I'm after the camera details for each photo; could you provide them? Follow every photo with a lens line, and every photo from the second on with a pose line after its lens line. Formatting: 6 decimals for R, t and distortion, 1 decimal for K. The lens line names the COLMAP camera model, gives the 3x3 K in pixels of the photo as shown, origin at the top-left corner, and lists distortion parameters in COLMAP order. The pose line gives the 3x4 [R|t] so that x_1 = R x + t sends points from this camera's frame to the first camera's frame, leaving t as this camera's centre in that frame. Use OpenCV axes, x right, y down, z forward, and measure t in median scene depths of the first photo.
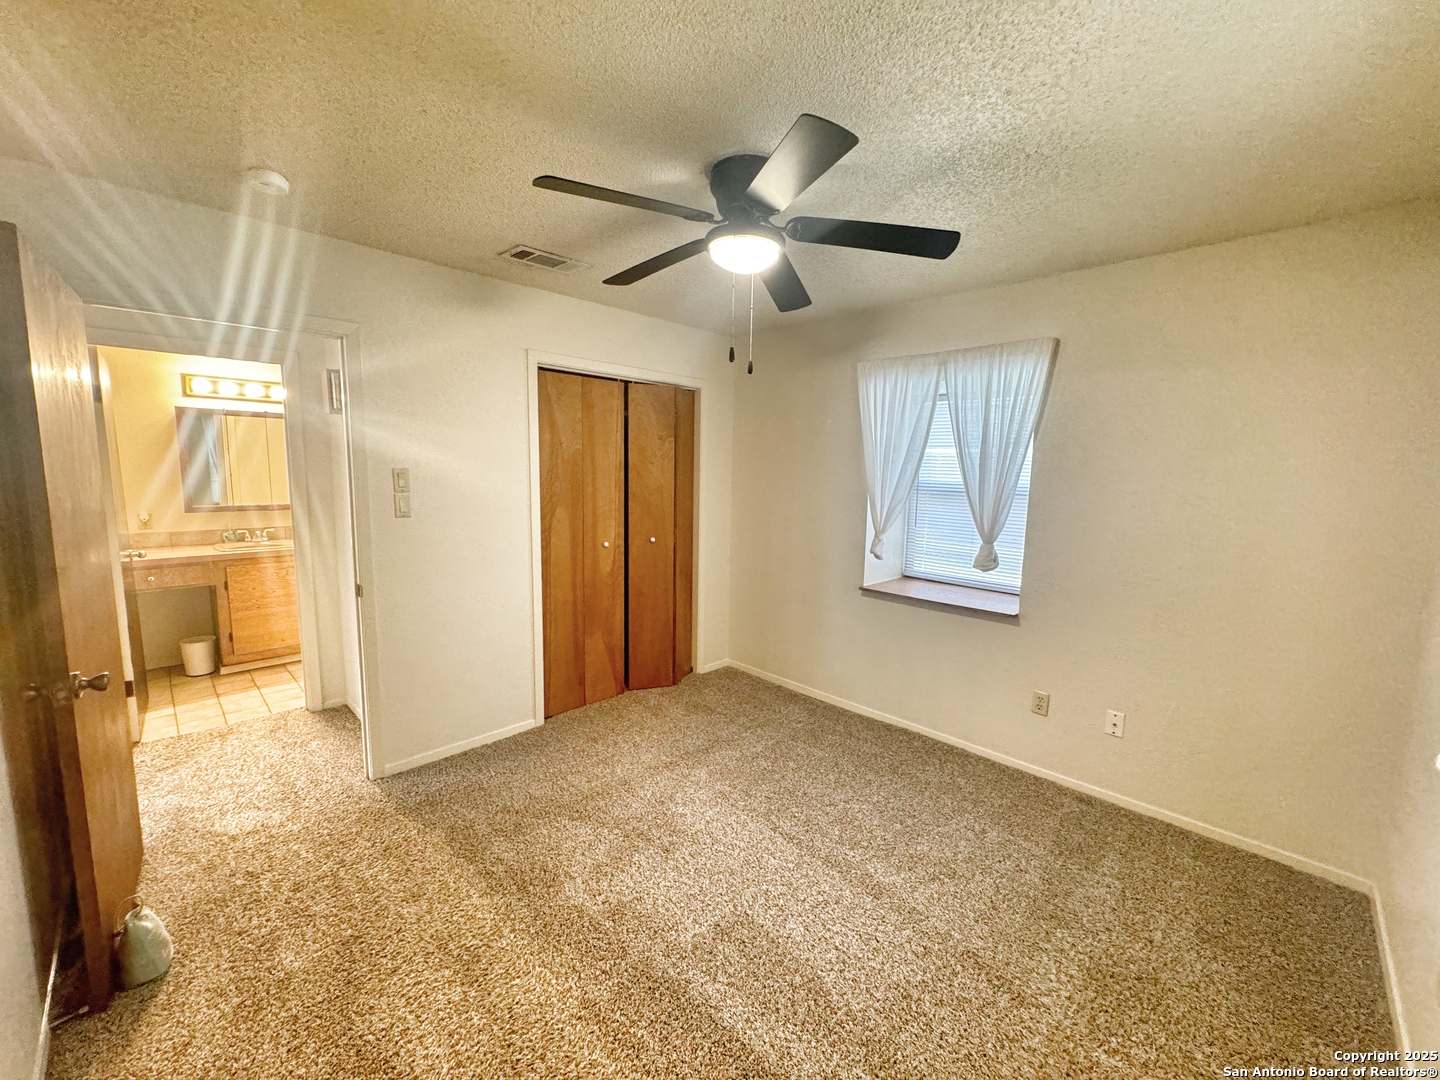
lens RADIAL K [[577.7, 0, 735.8], [0, 577.7, 531.7], [0, 0, 1]] dist [-0.000417, -0.000629]
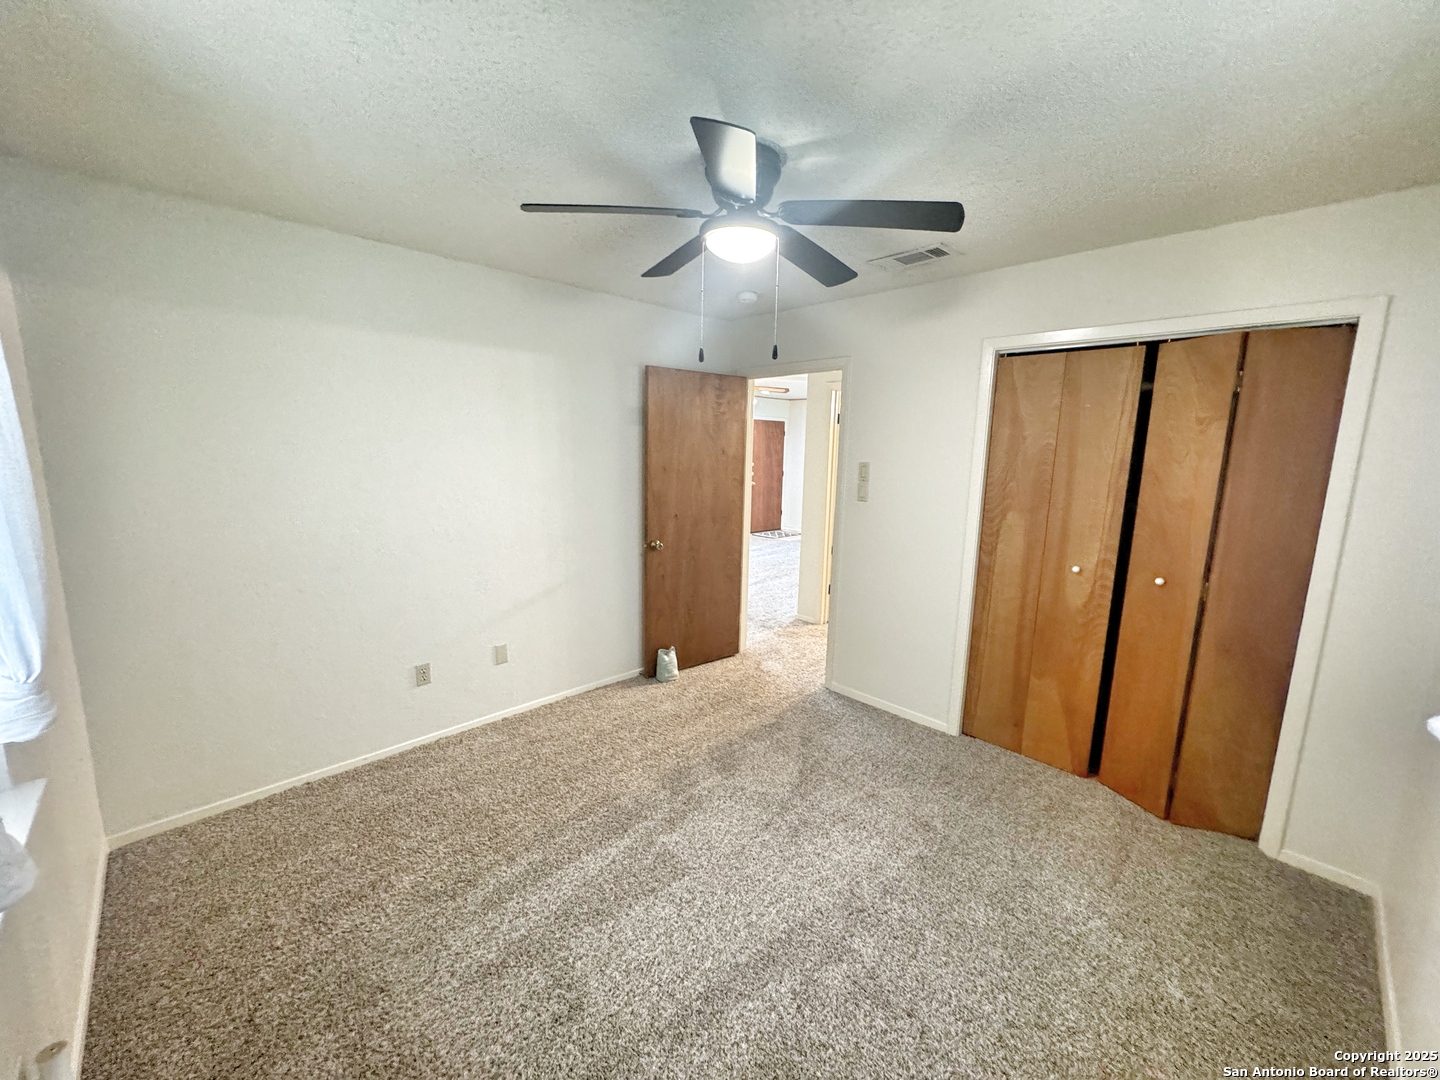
lens RADIAL K [[577.7, 0, 713.6], [0, 577.7, 537.9], [0, 0, 1]] dist [-0.000417, -0.000629]
pose [[-0.029484, 0.127899, -0.991349, 0.564934], [-0.145260, 0.980703, 0.130846, -0.050854], [0.988954, 0.147861, -0.010337, 0.557502]]
